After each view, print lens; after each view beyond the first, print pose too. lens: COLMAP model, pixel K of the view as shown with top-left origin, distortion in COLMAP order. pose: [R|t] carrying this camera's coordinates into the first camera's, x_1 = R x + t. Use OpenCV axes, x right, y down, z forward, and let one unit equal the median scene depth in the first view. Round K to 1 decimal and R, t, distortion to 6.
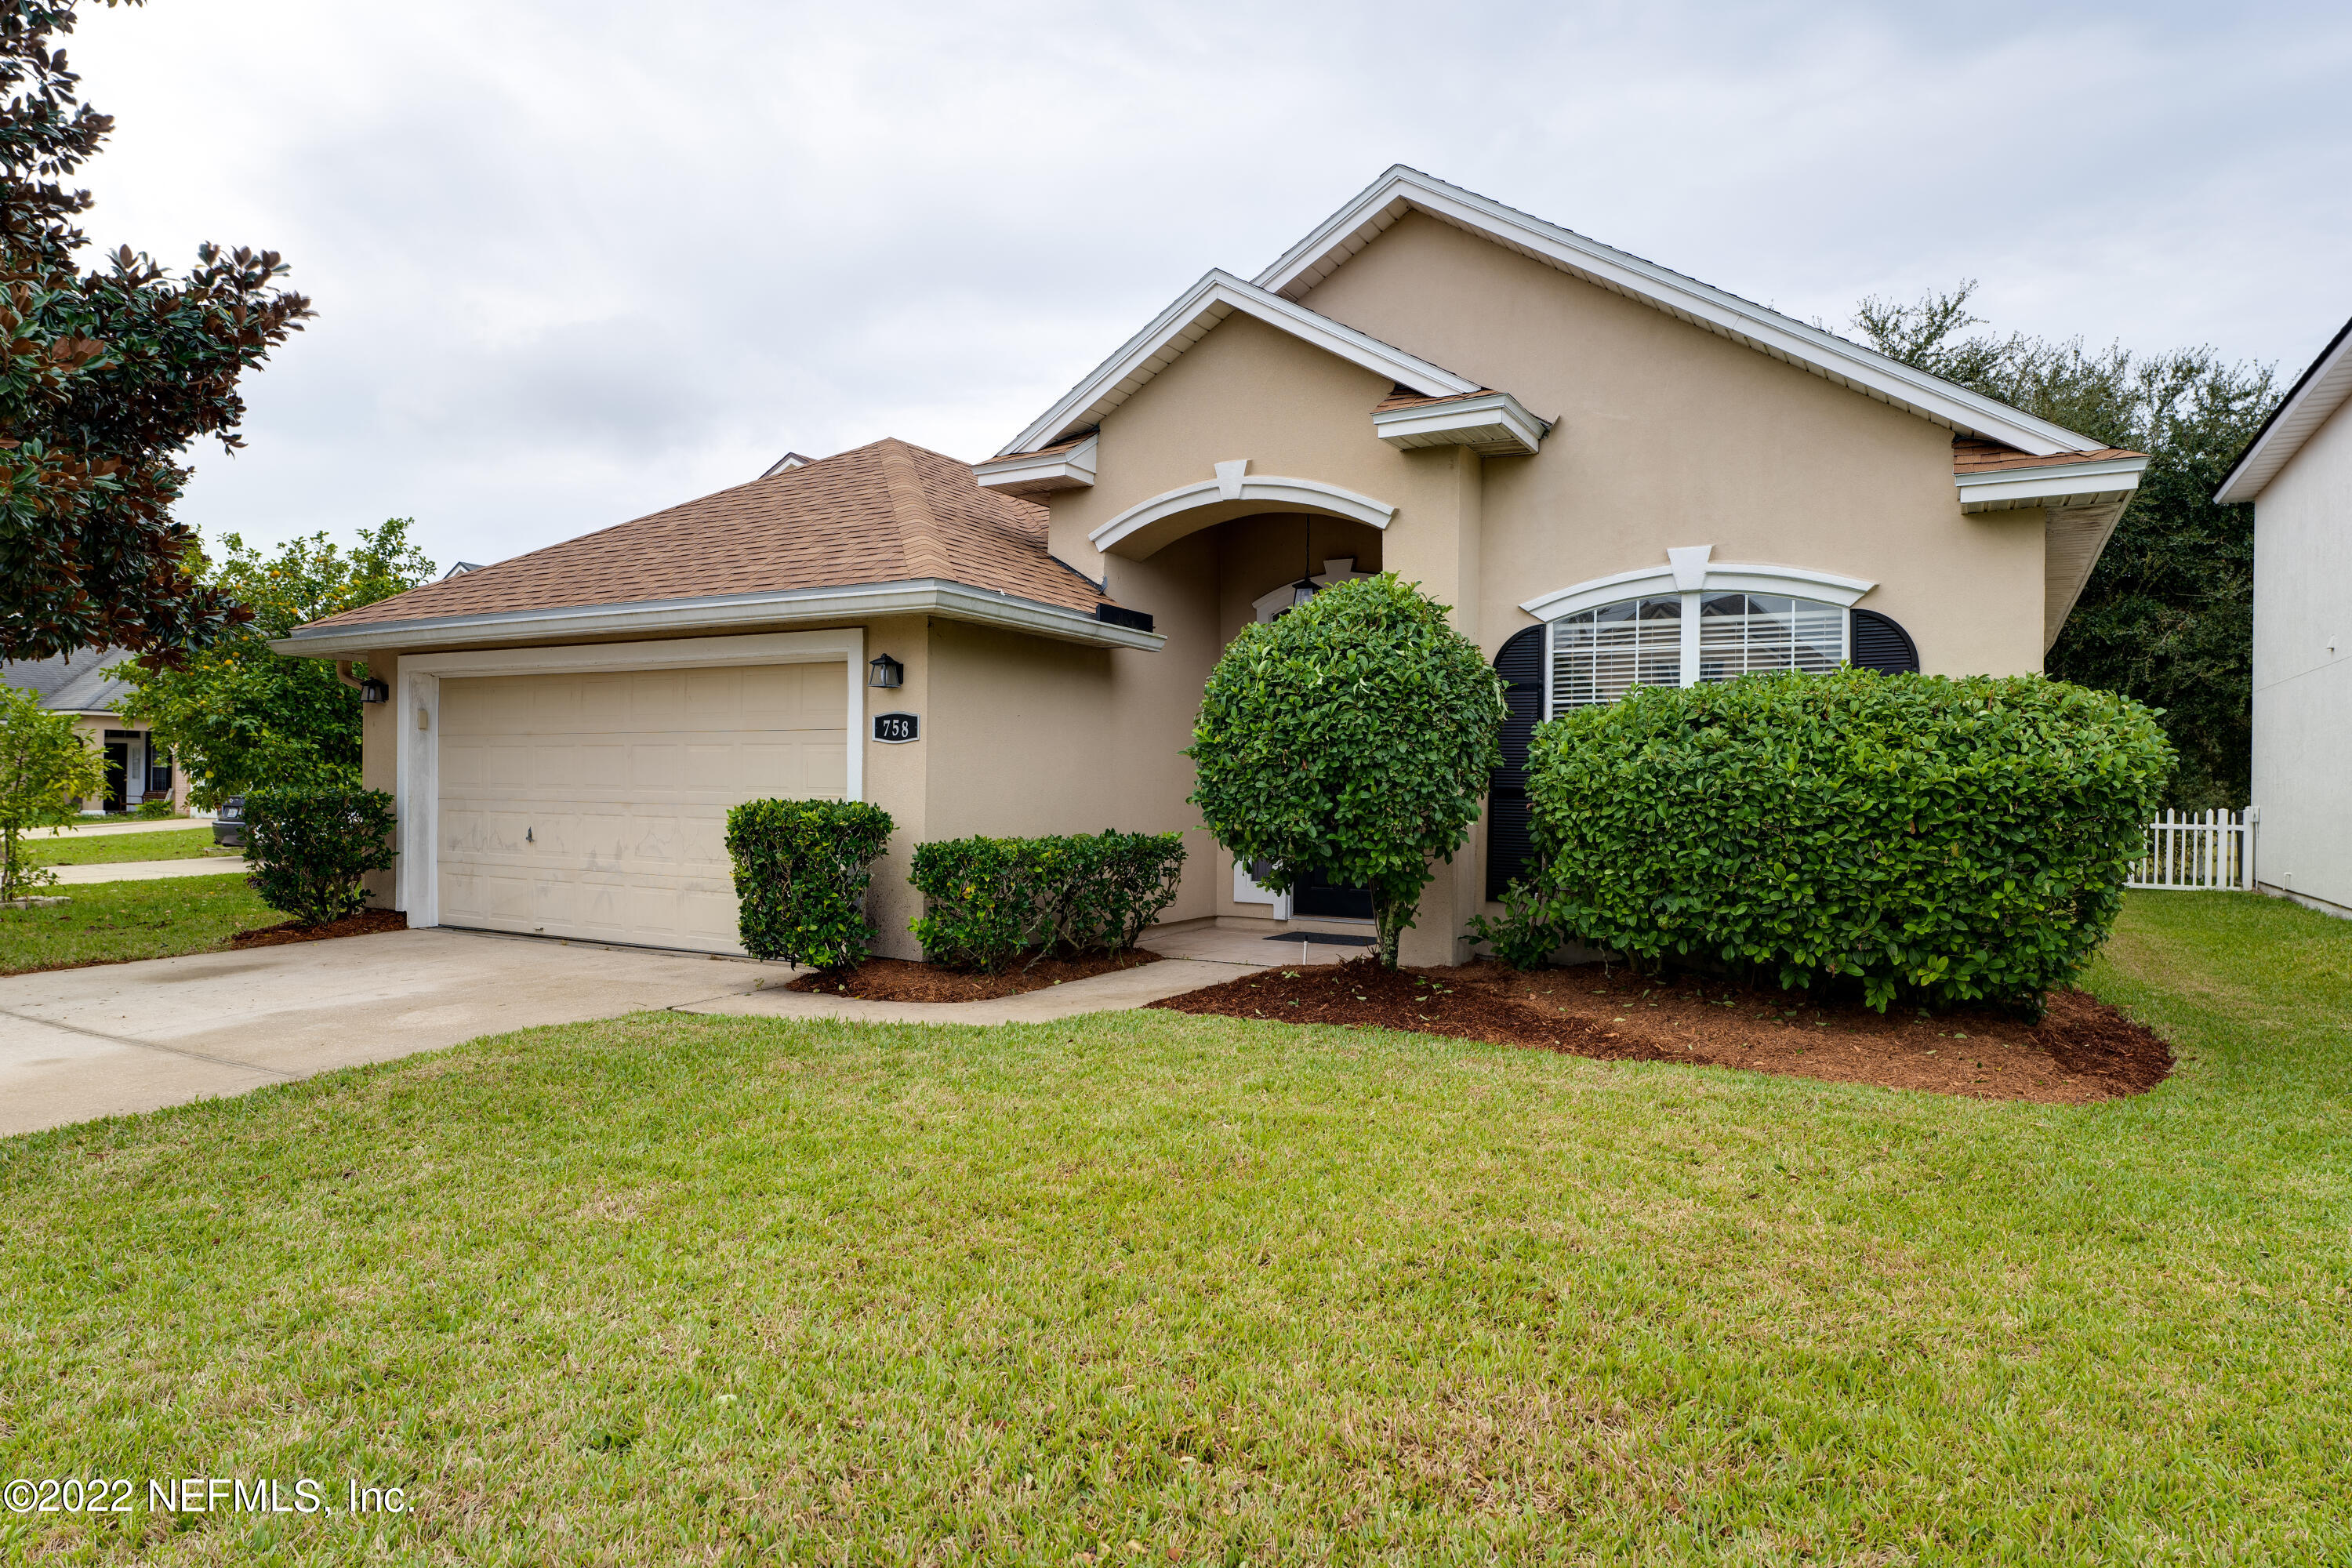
lens RADIAL K [[1376.8, 0, 1172.5], [0, 1376.8, 780.6], [0, 0, 1]] dist [0.000614, -0.001127]
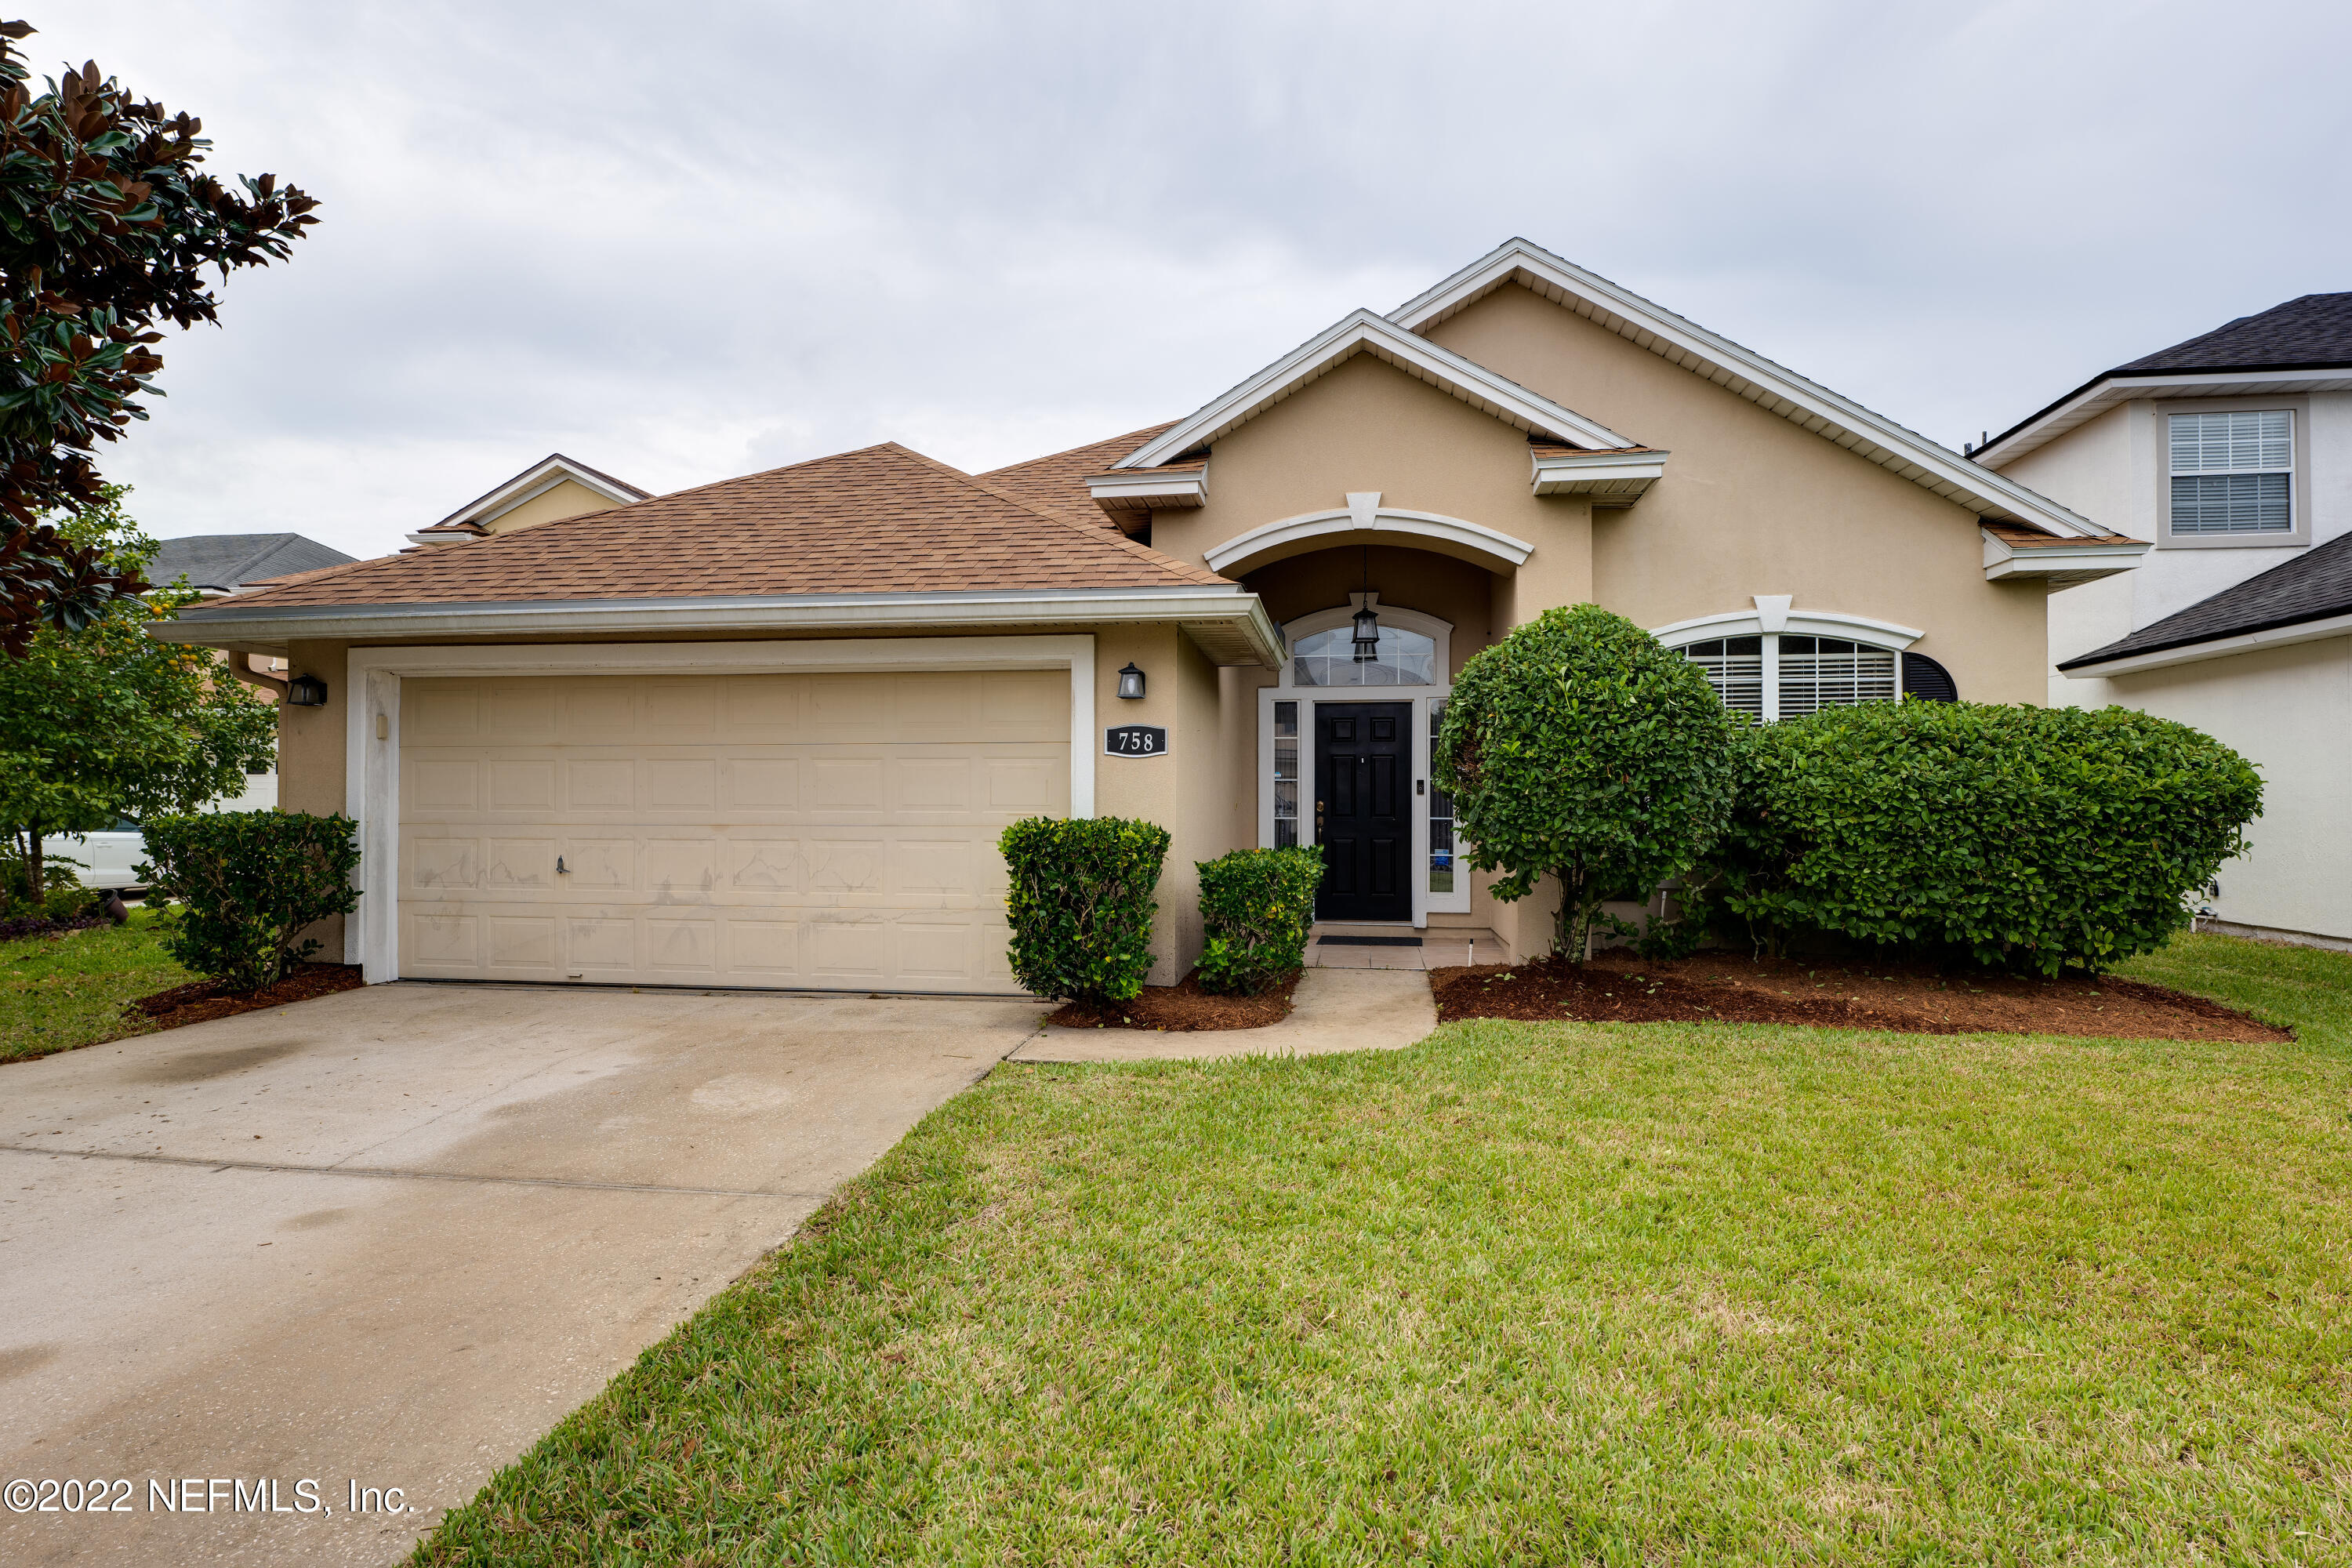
lens RADIAL K [[1198.2, 0, 1176.0], [0, 1198.2, 784.0], [0, 0, 1]] dist [0.001127, 0.000403]
pose [[0.932465, -0.002813, 0.361248, -0.448291], [0.007002, 0.999923, -0.010288, -0.000053], [-0.361191, 0.012122, 0.932413, 0.209731]]
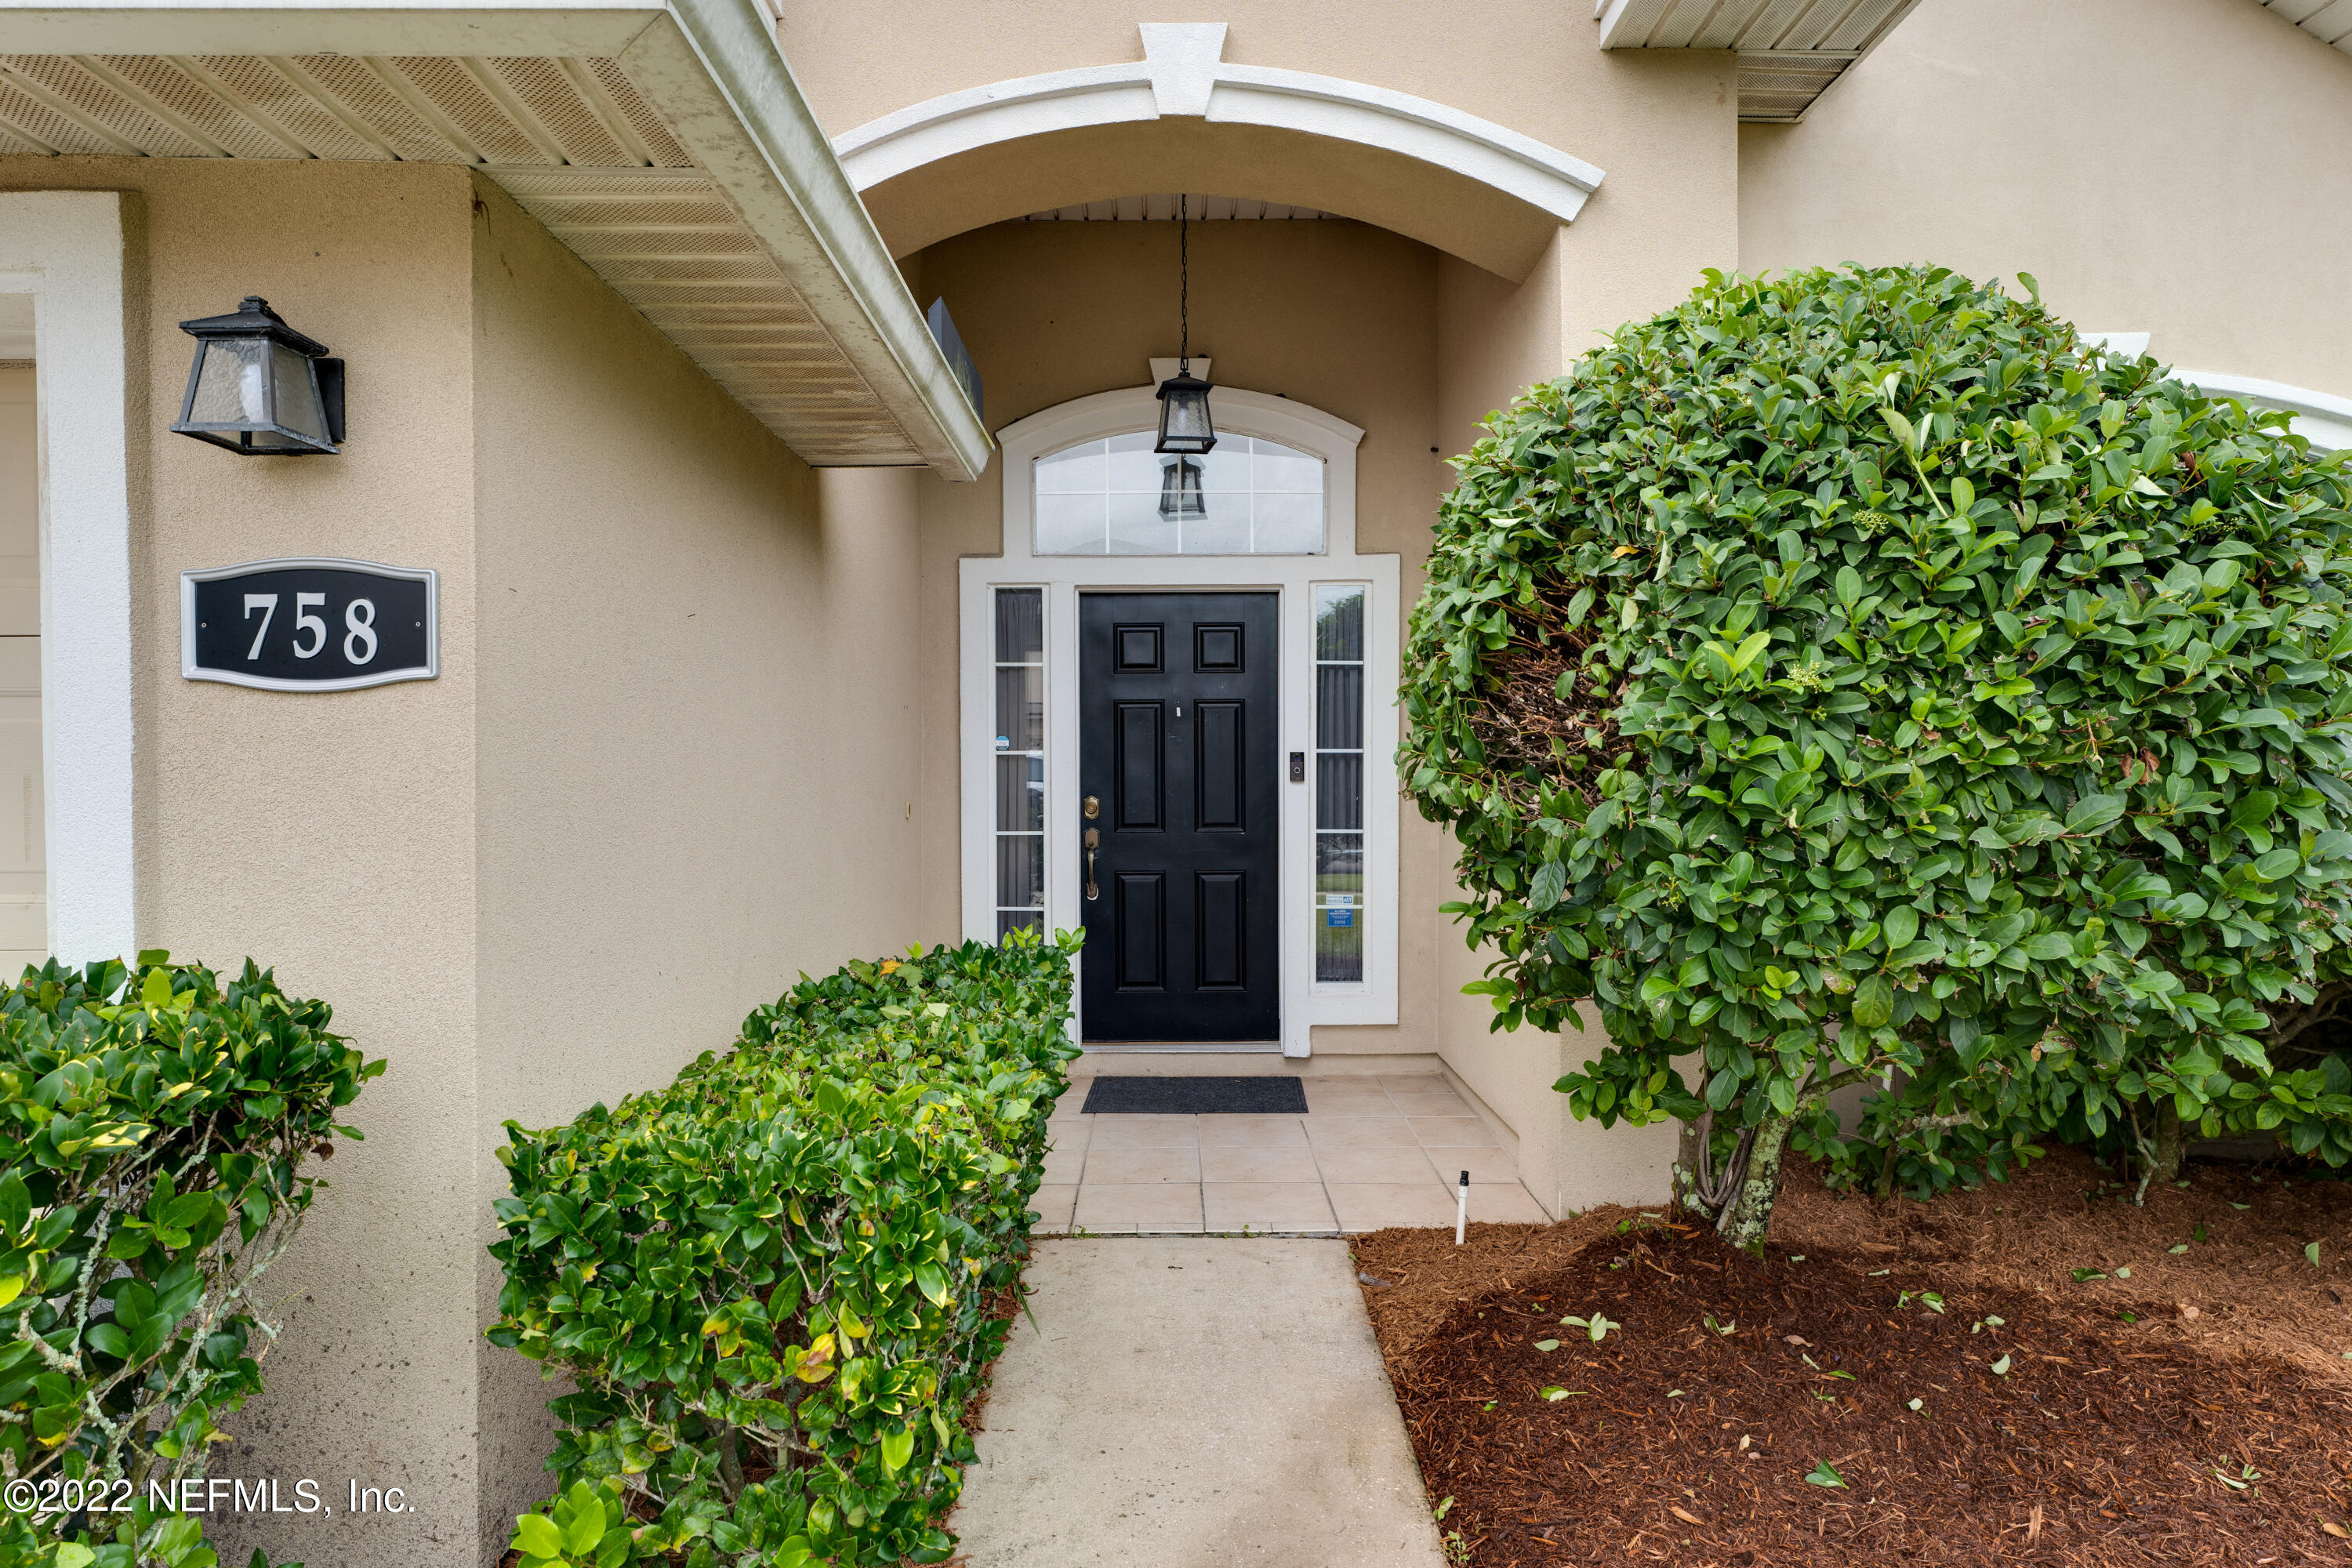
lens RADIAL K [[1376.8, 0, 1172.5], [0, 1376.8, 780.6], [0, 0, 1]] dist [0.000614, -0.001127]
pose [[0.864590, -0.019589, 0.502096, -0.181903], [0.012193, 0.999763, 0.018009, -0.013165], [-0.502330, -0.009449, 0.864624, 0.679001]]
